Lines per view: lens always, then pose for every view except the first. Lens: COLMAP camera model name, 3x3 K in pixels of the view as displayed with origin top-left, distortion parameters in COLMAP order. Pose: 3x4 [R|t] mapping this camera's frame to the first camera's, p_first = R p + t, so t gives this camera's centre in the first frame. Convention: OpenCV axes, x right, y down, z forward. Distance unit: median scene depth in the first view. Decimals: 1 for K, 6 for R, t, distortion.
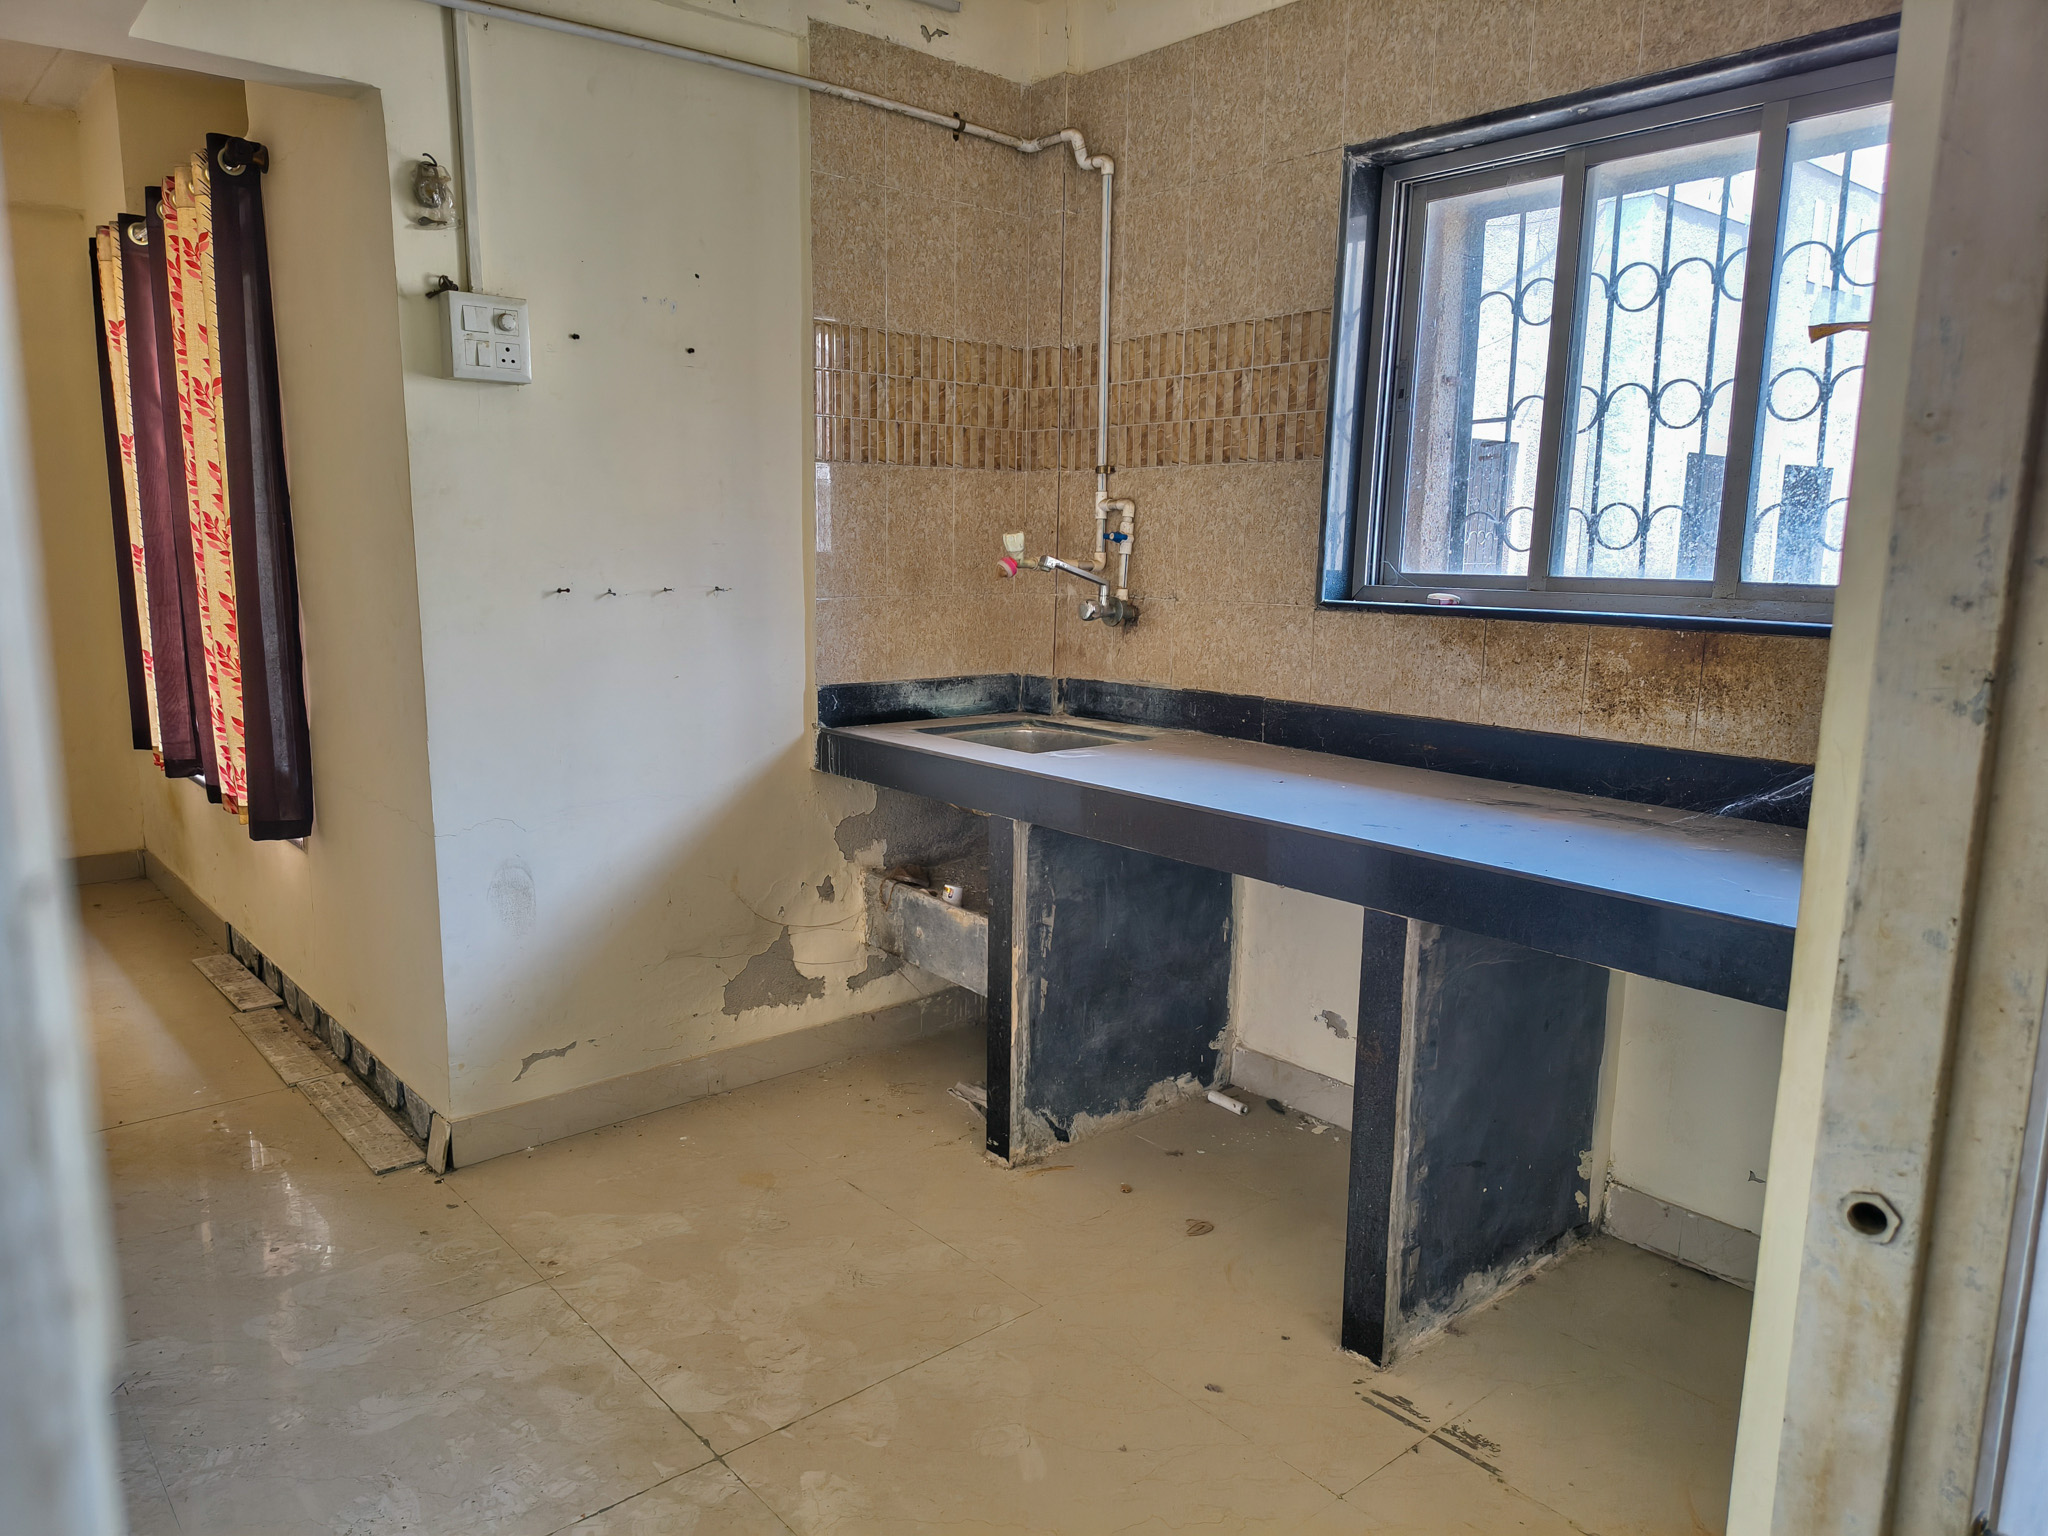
lens RADIAL K [[1406.4, 0, 993.3], [0, 1406.4, 785.7], [0, 0, 1]] dist [0.051535, -0.063327]
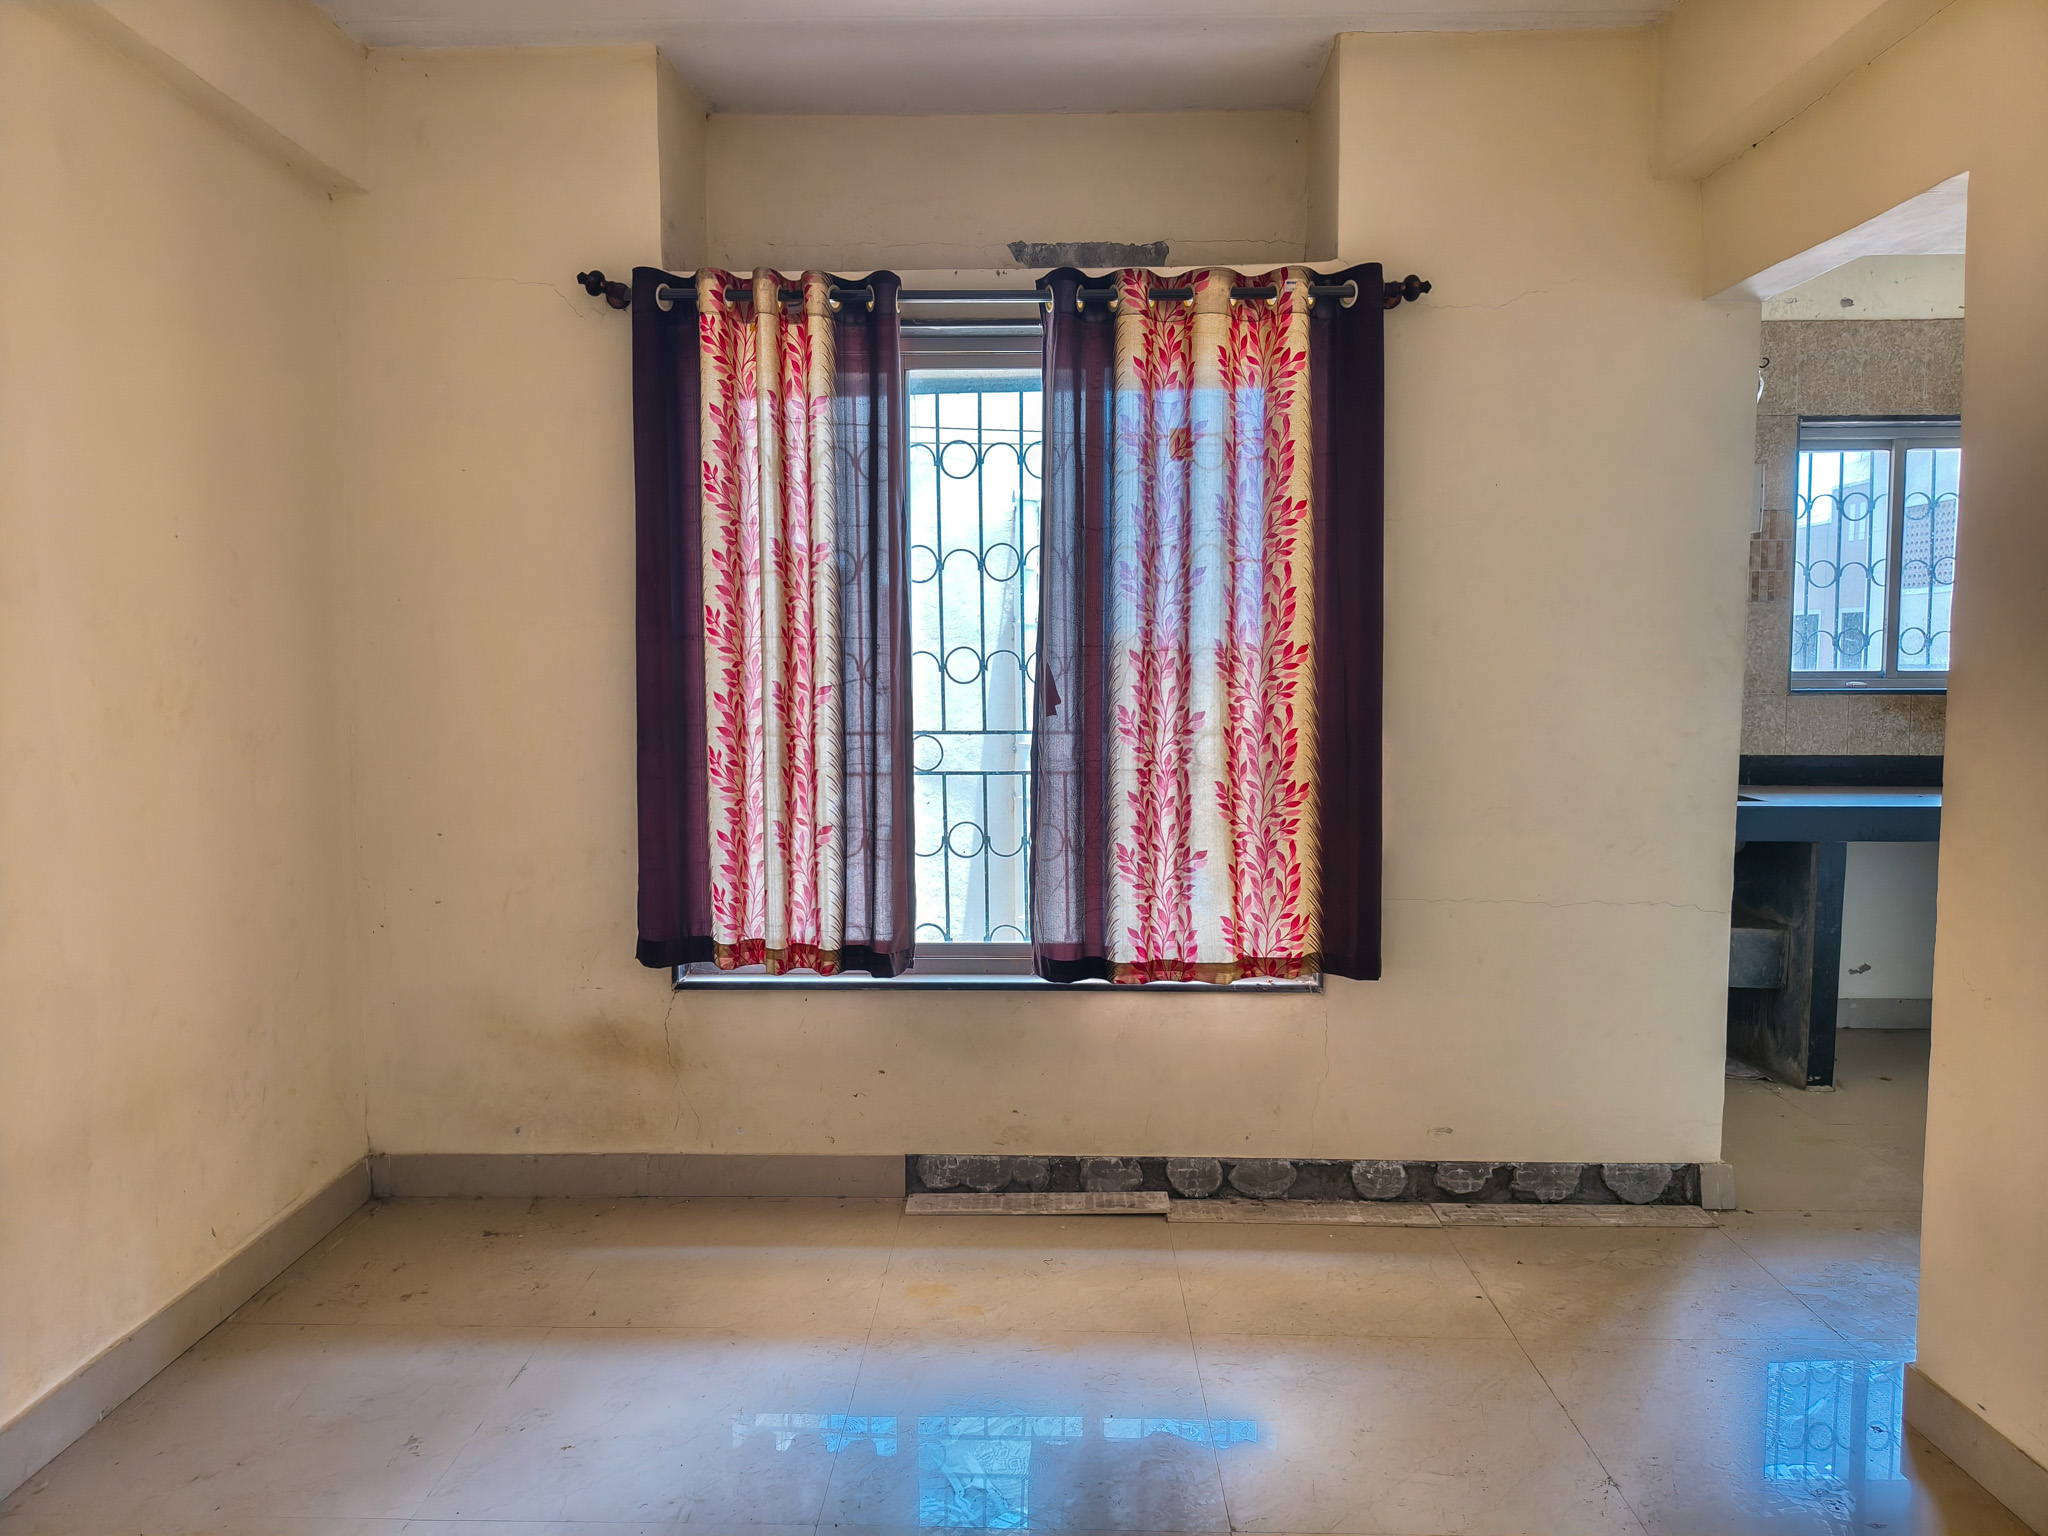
lens RADIAL K [[1406.4, 0, 973.6], [0, 1406.4, 771.6], [0, 0, 1]] dist [0.051535, -0.063327]
pose [[0.666972, -0.066876, 0.742076, -1.454116], [0.143861, 0.988781, -0.040193, -0.101012], [-0.731063, 0.133563, 0.669110, 0.580087]]
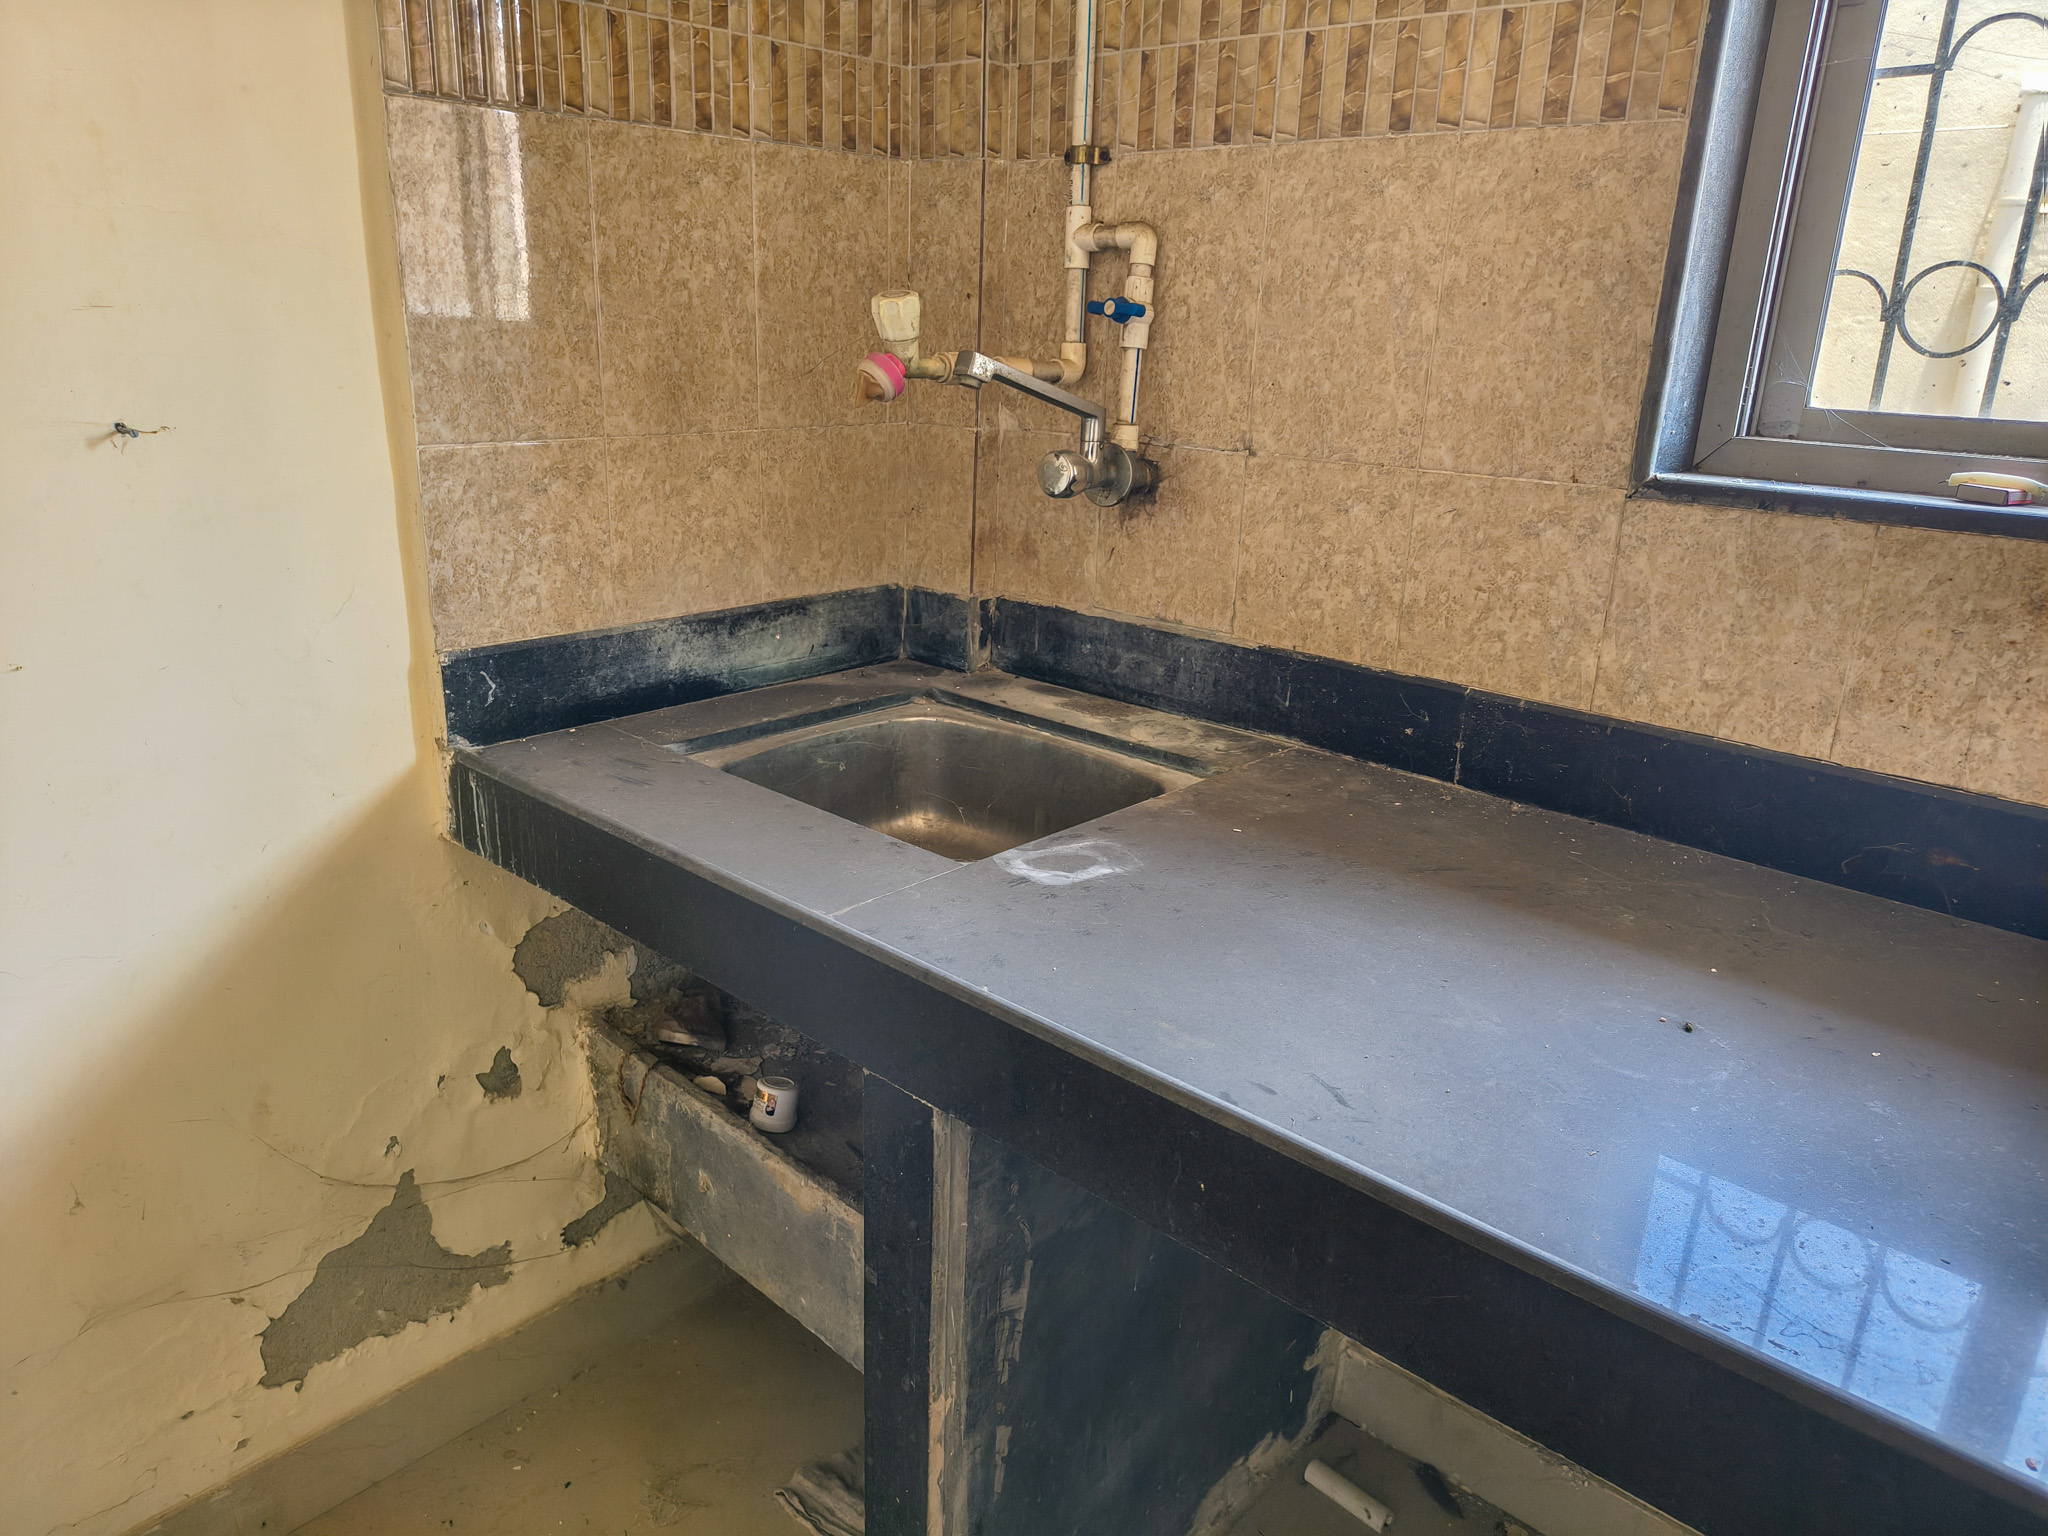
lens RADIAL K [[1406.4, 0, 1019.1], [0, 1406.4, 767.3], [0, 0, 1]] dist [0.051535, -0.063327]
pose [[0.991064, -0.021962, 0.131567, -0.008385], [0.003266, 0.990053, 0.140659, -0.098992], [-0.133347, -0.138973, 0.981277, 0.563393]]
